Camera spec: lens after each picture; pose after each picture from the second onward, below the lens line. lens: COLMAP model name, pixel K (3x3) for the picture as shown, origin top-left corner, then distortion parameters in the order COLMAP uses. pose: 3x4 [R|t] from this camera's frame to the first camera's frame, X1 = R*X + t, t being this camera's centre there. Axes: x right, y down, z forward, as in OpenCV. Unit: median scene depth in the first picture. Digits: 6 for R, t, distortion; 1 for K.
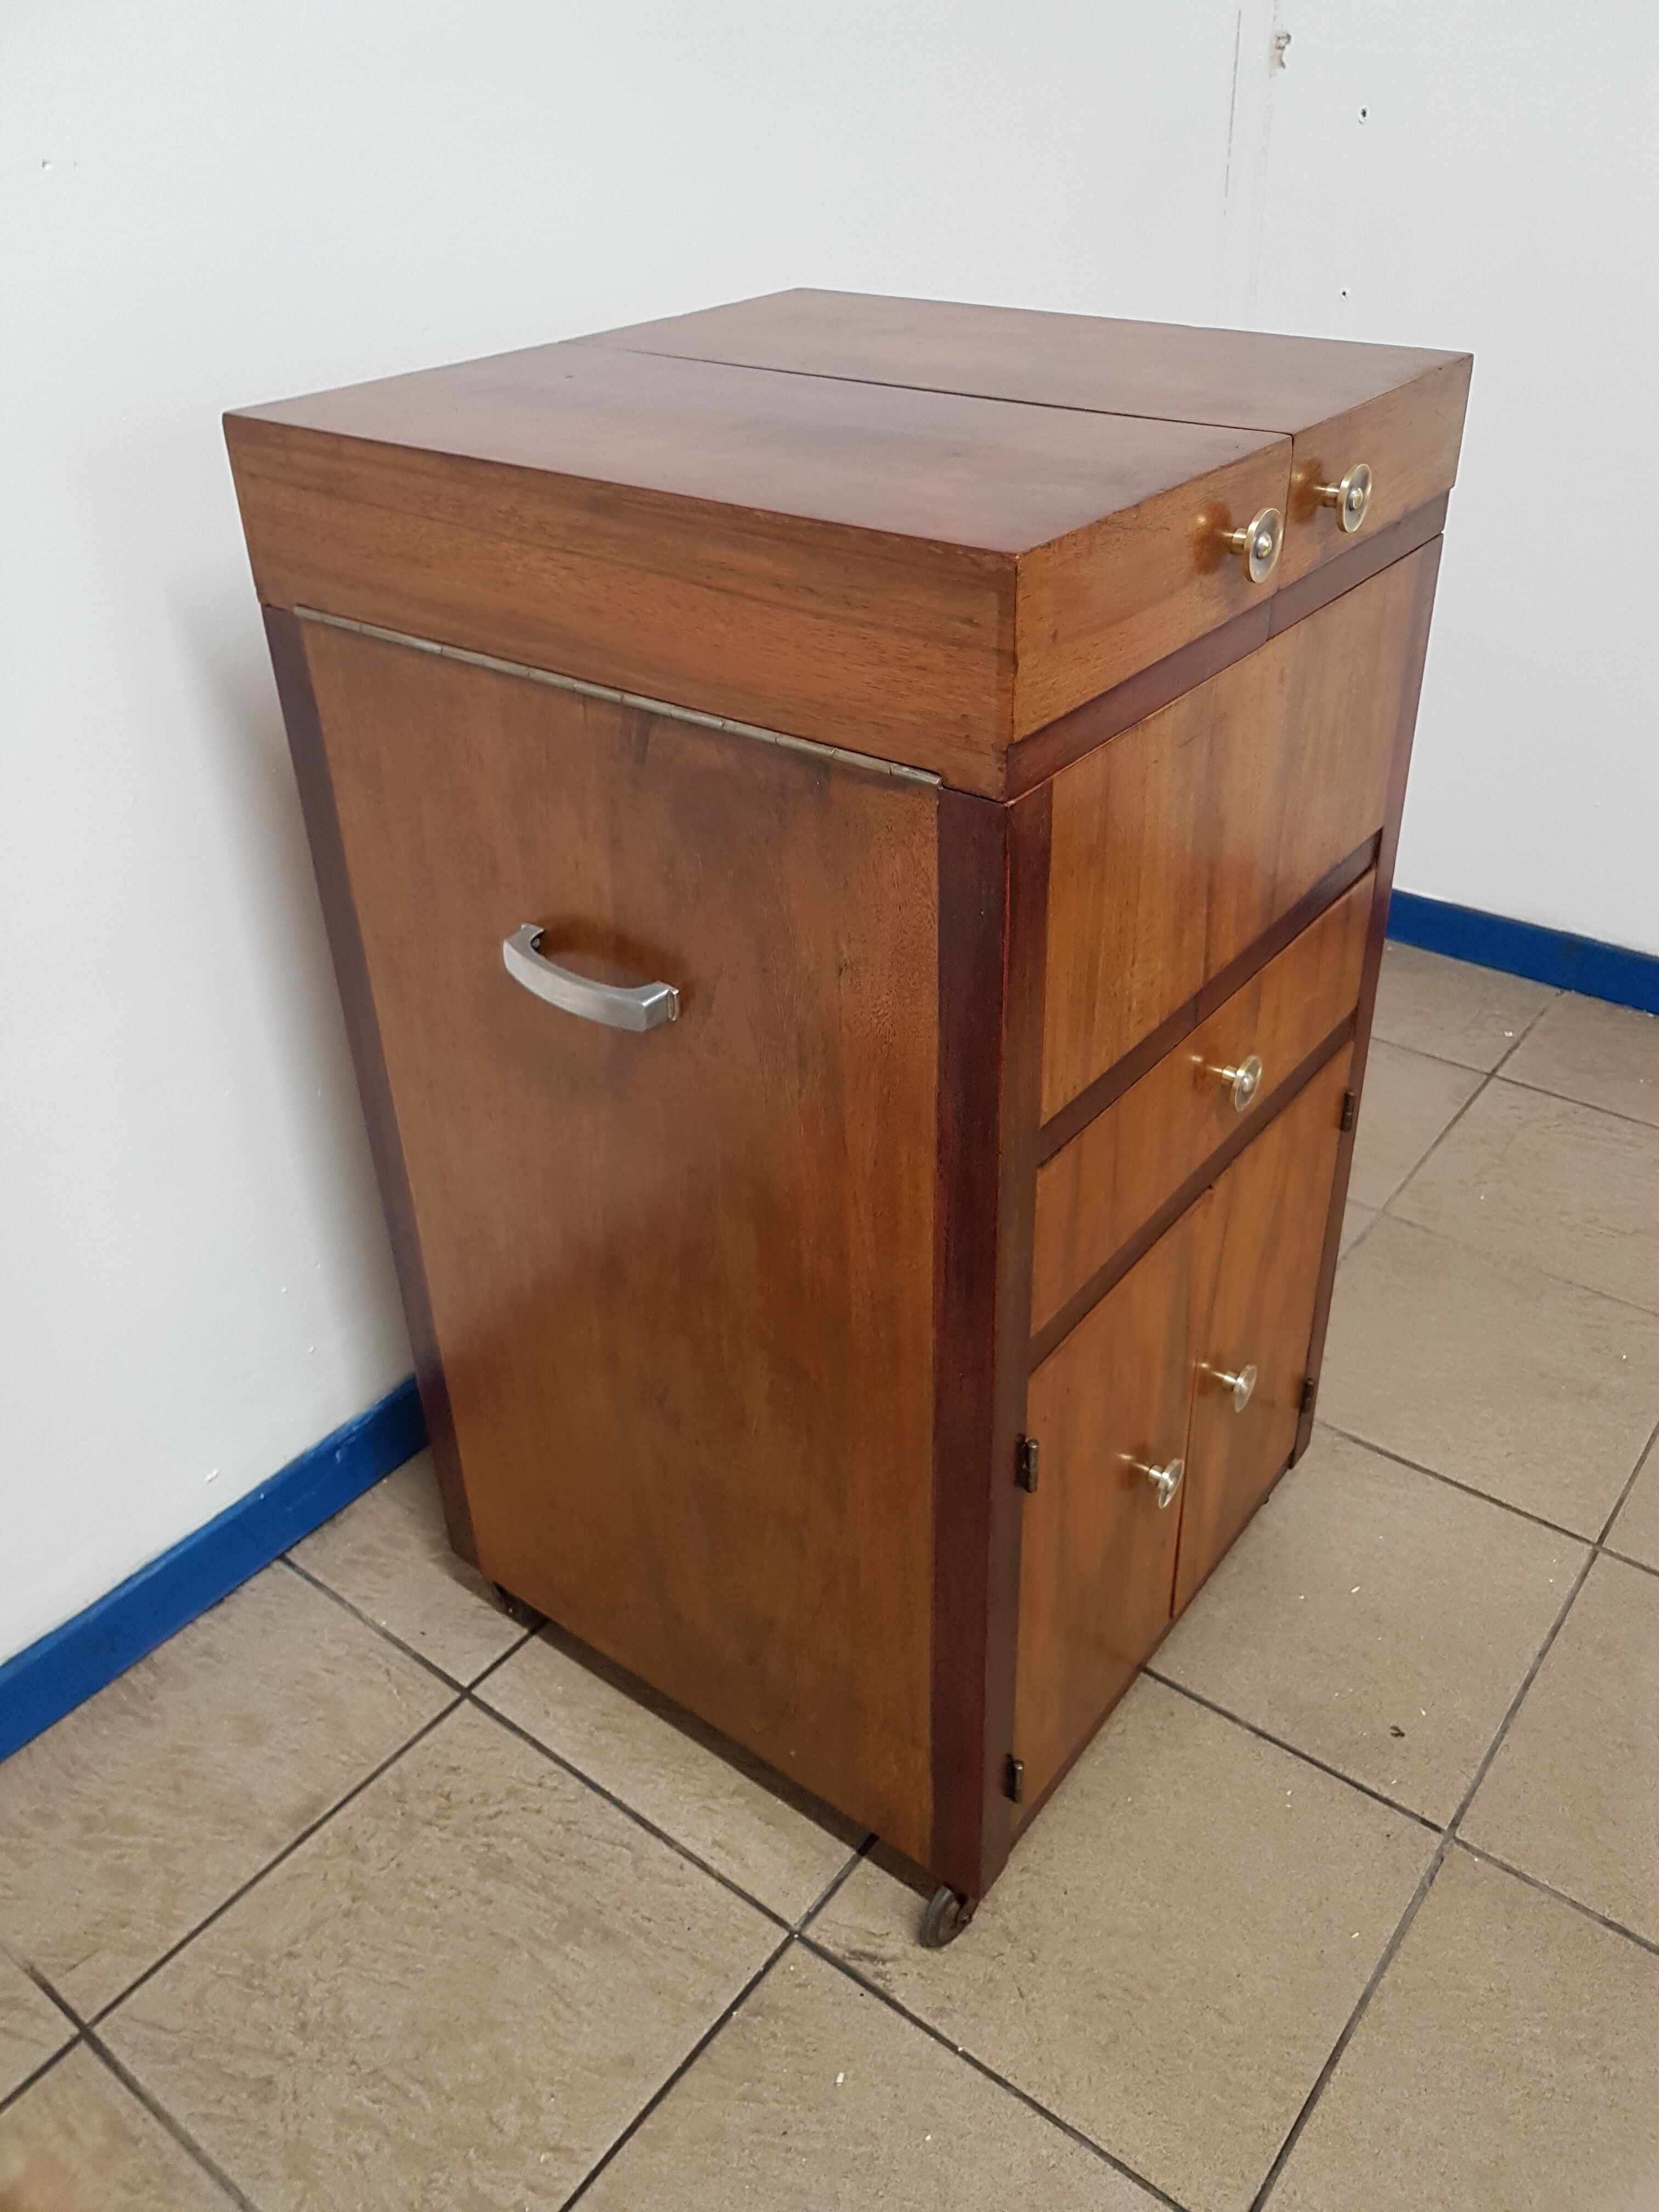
lens RADIAL K [[1770.0, 0, 883.0], [0, 1770.0, 1024.2], [0, 0, 1]] dist [-0.016848, 0.000980]
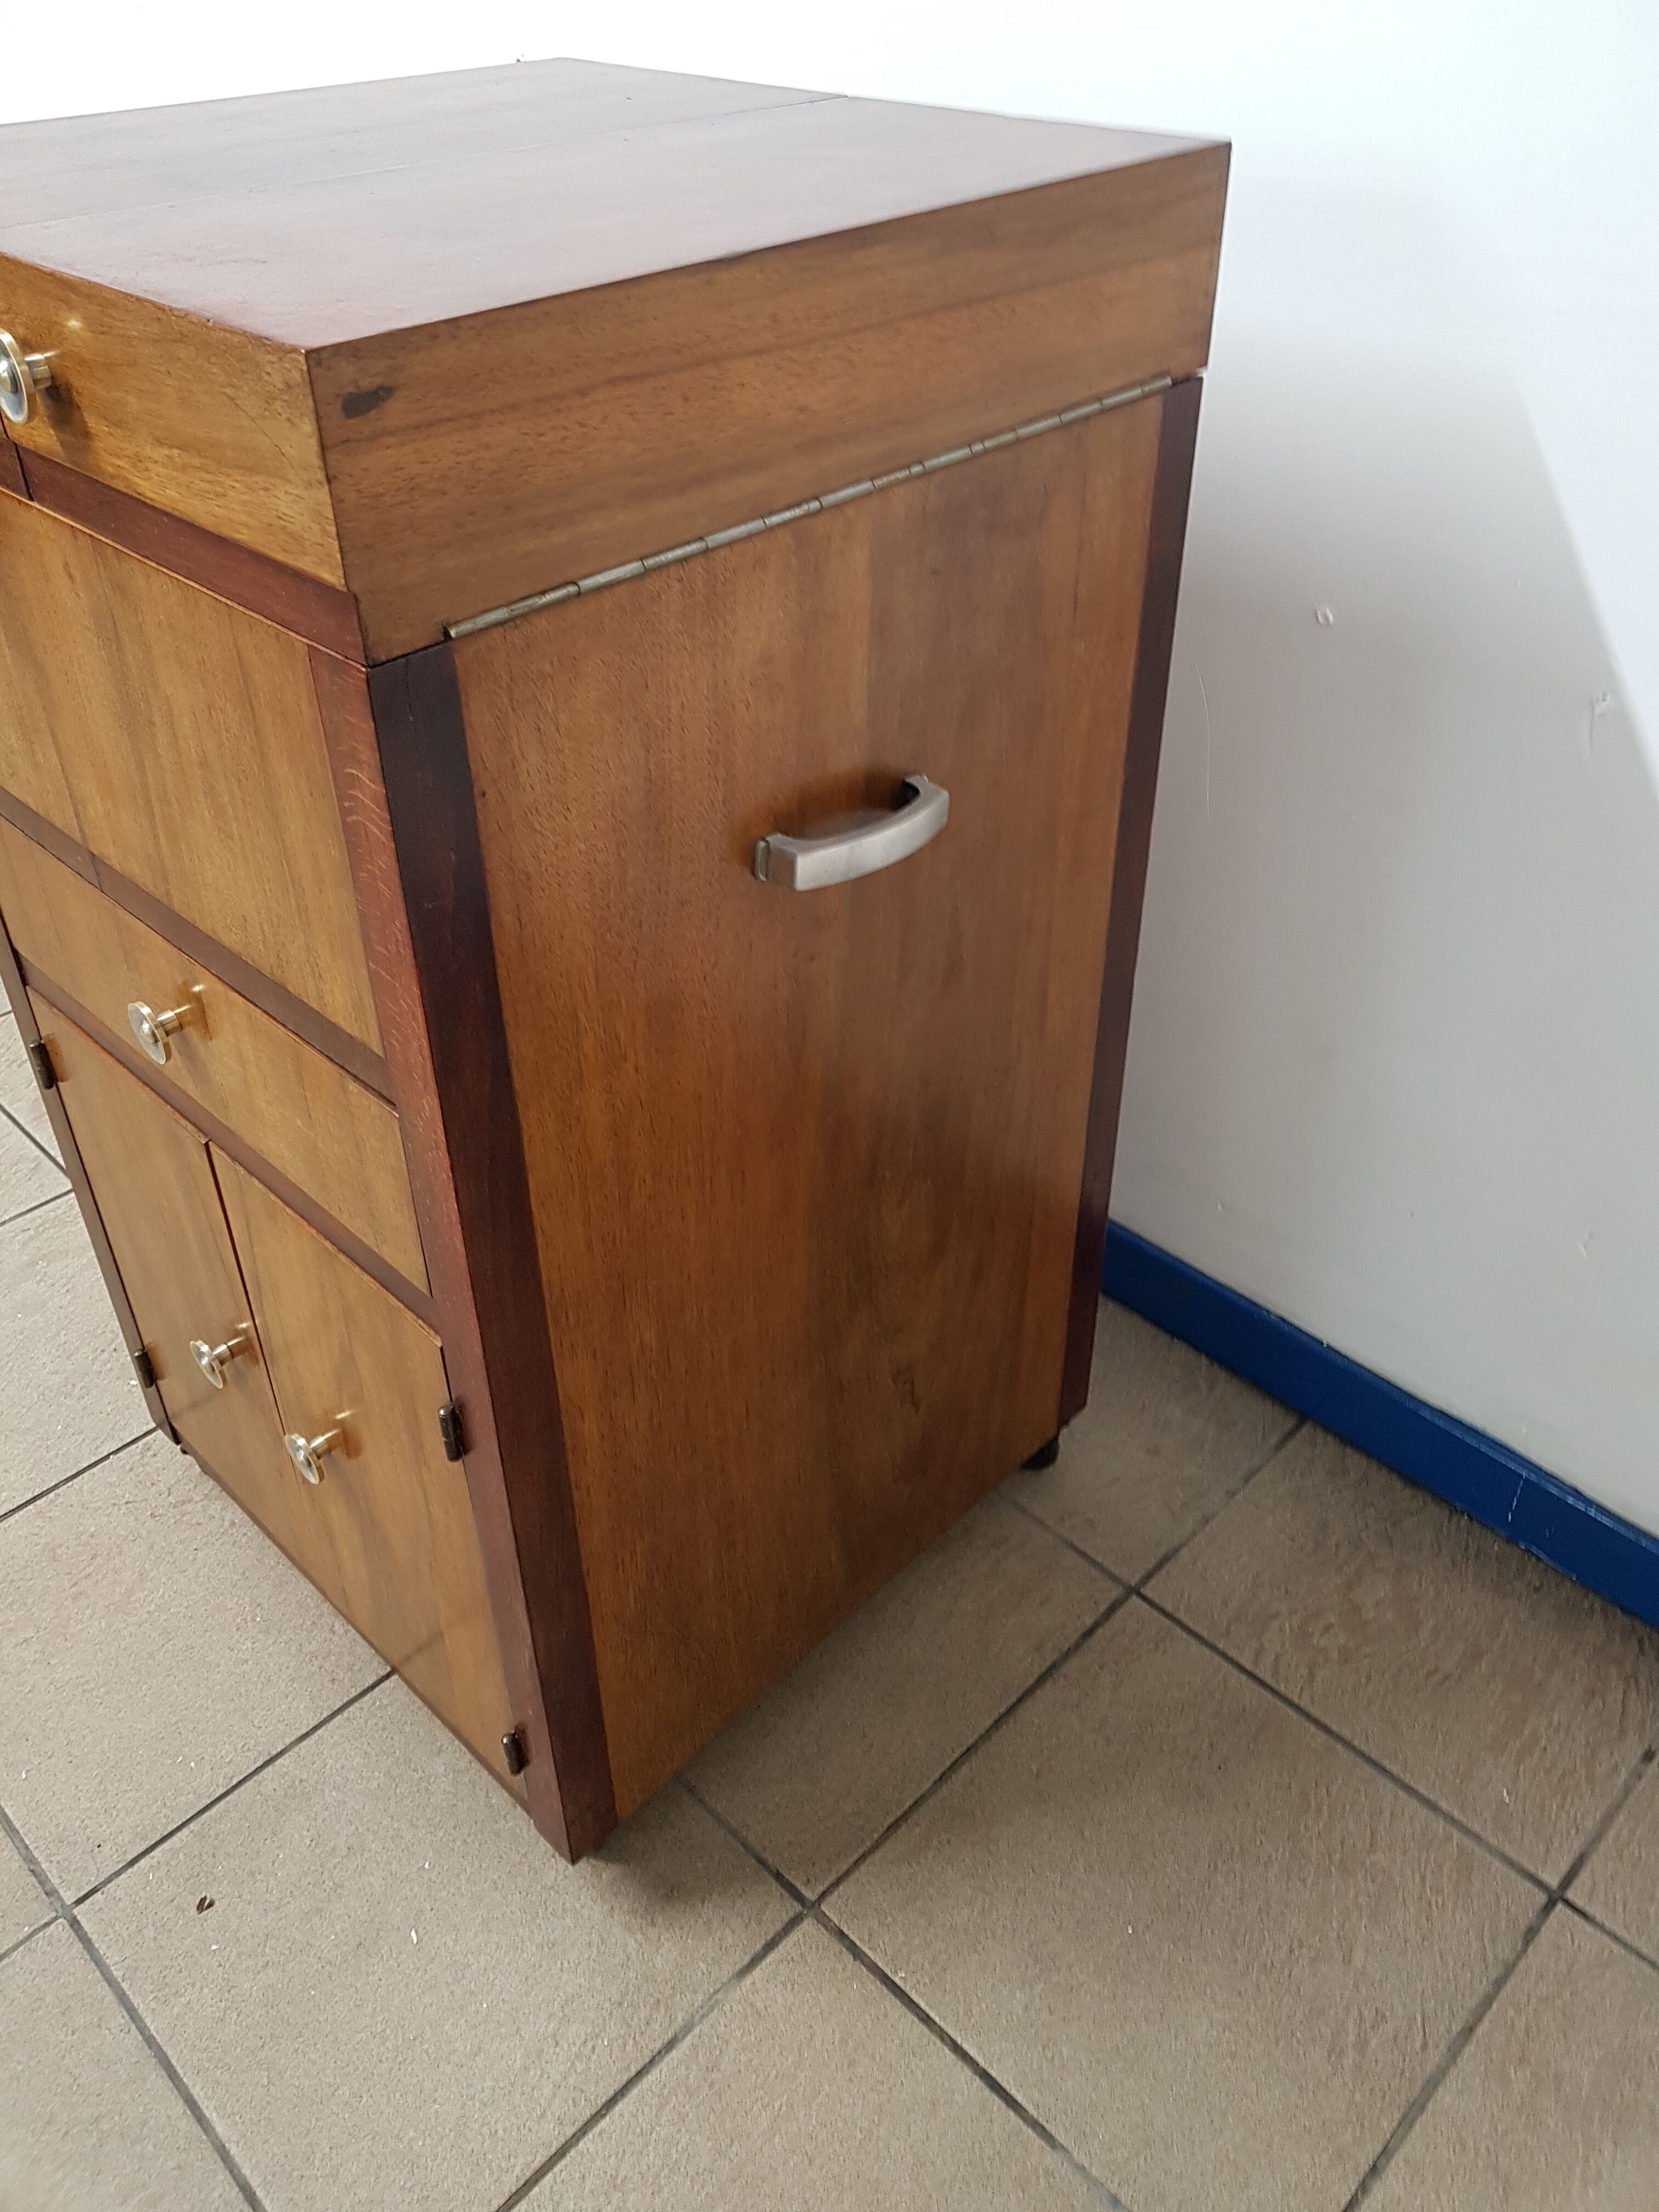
lens RADIAL K [[1770.0, 0, 842.9], [0, 1770.0, 1010.6], [0, 0, 1]] dist [-0.016848, 0.000980]
pose [[-0.140128, 0.582031, -0.801002, 0.756131], [-0.496541, 0.658596, 0.565419, -0.565623], [0.856628, 0.476961, 0.196714, 1.005153]]
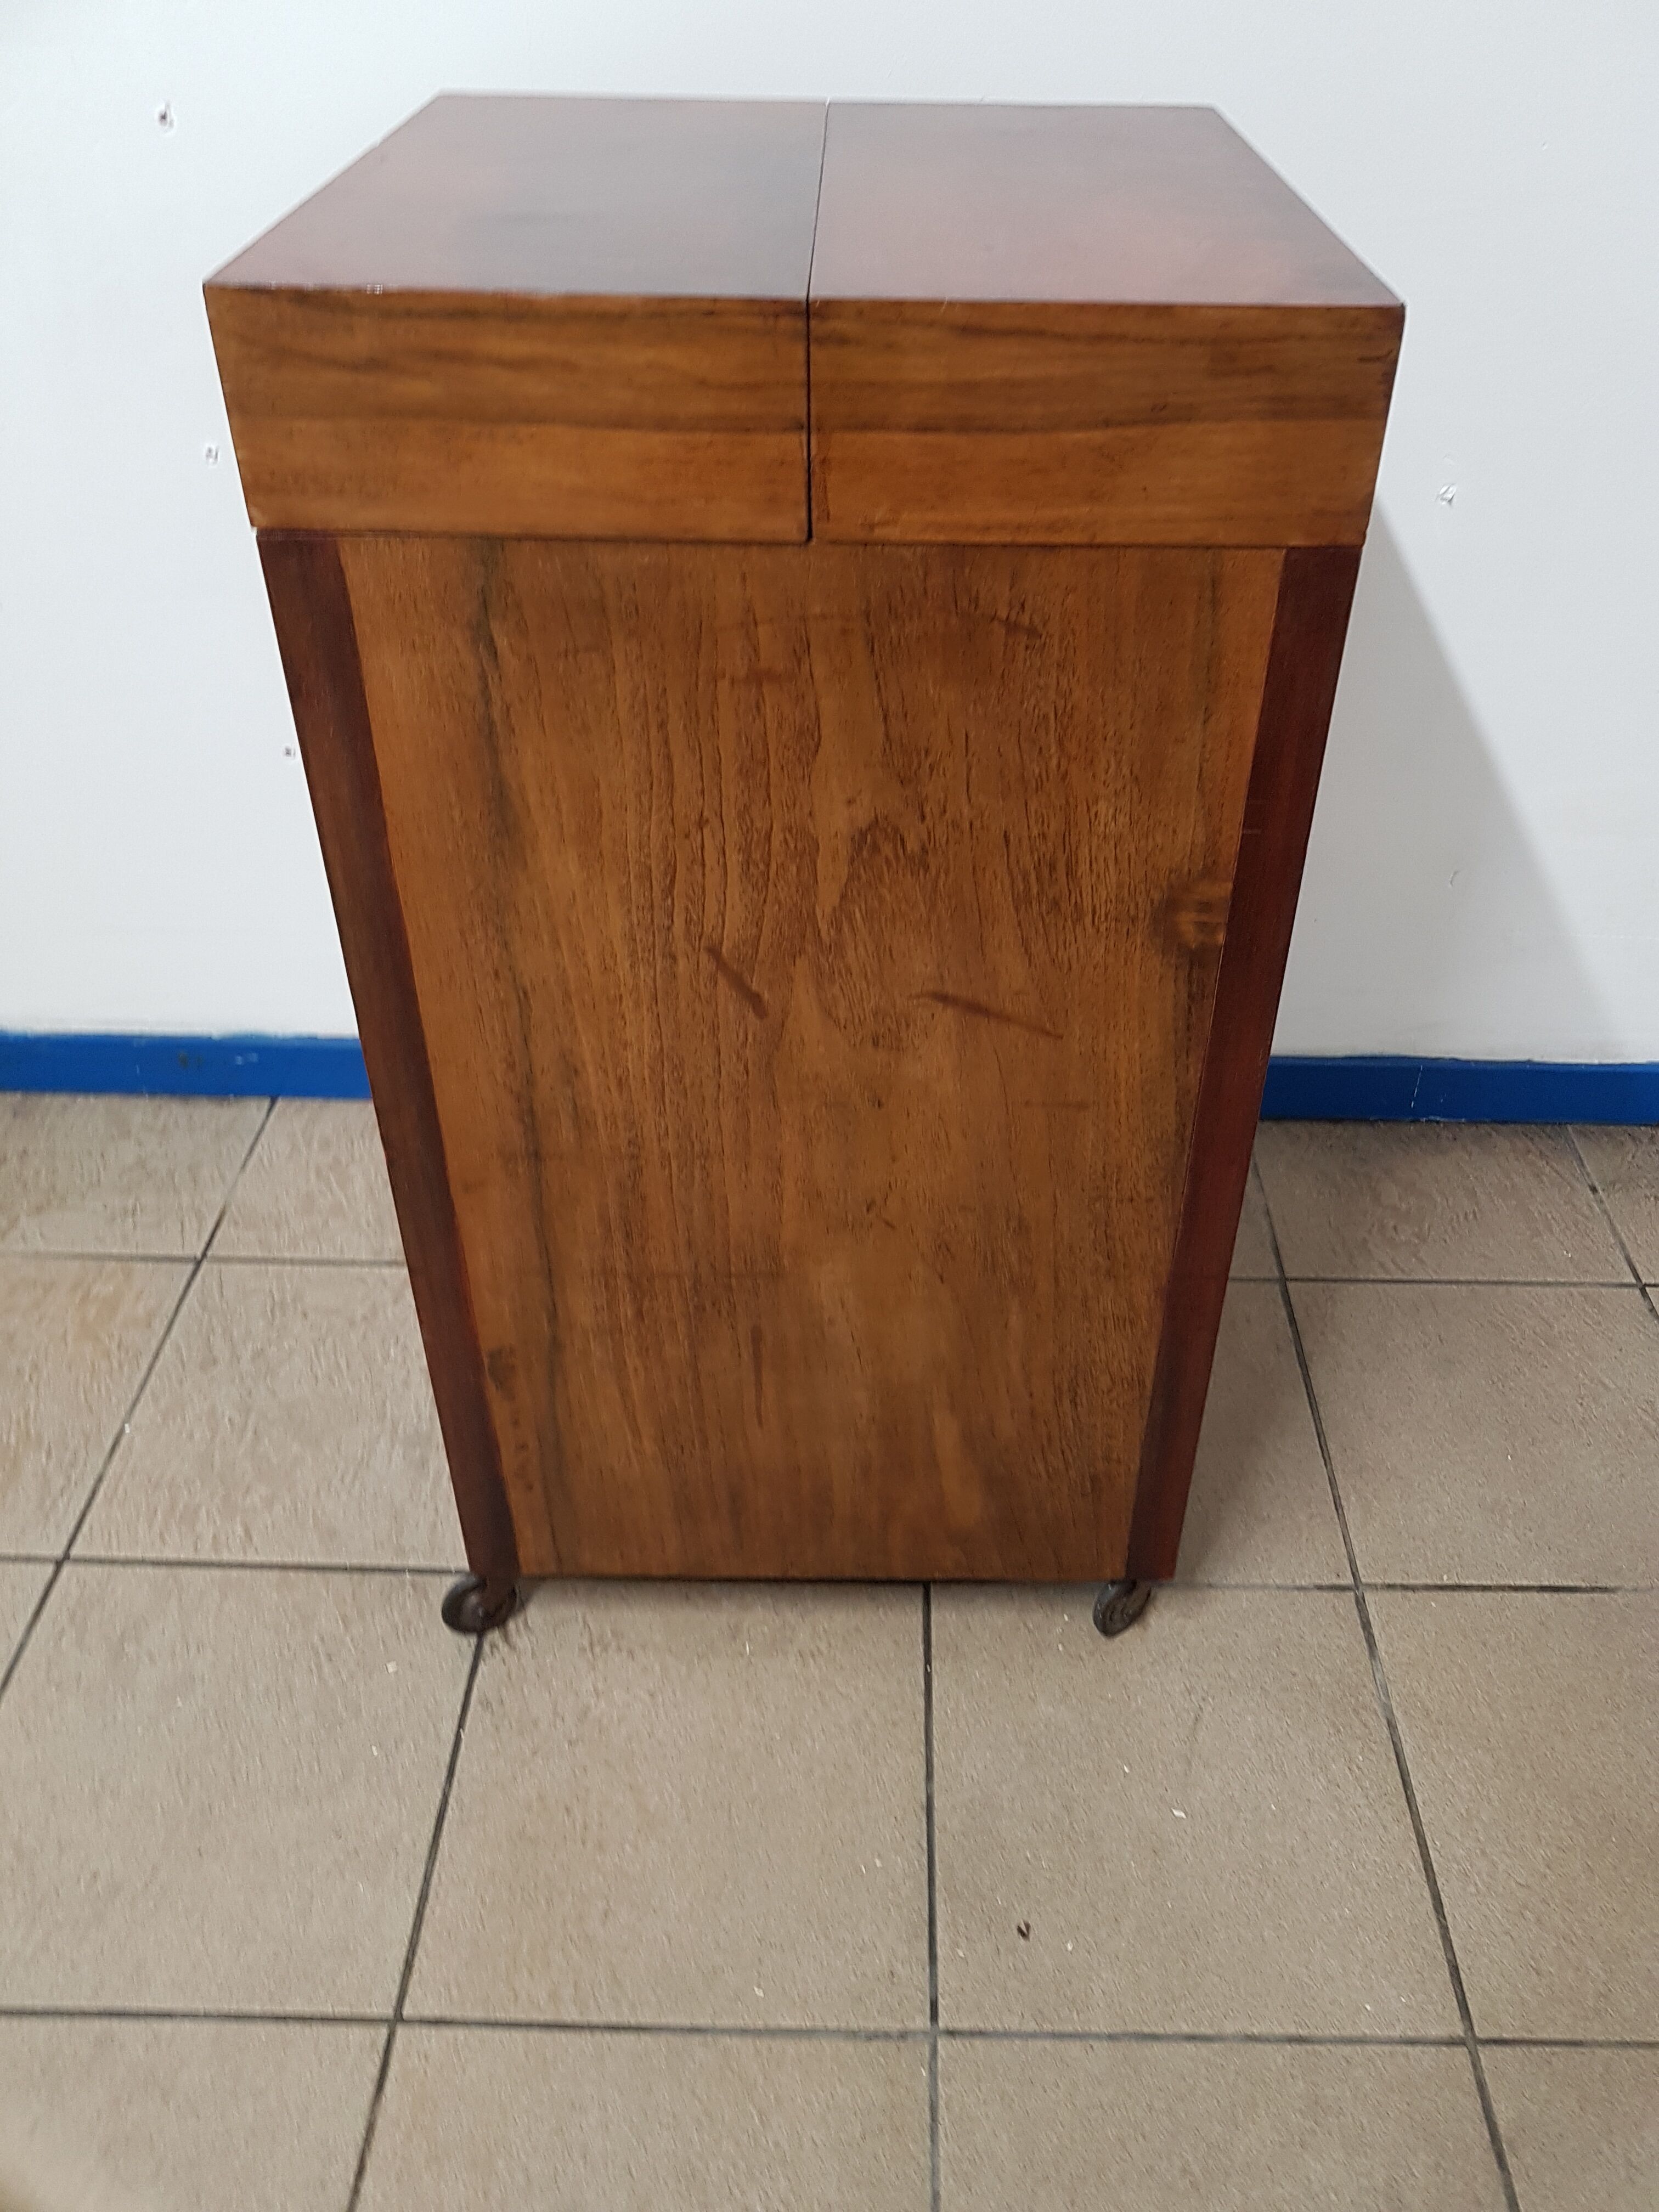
lens RADIAL K [[1770.0, 0, 867.2], [0, 1770.0, 1011.5], [0, 0, 1]] dist [-0.016848, 0.000980]
pose [[0.588730, 0.495476, -0.638671, 0.644077], [-0.437147, 0.859761, 0.264032, -0.196600], [0.679926, 0.123749, 0.722763, 0.309028]]
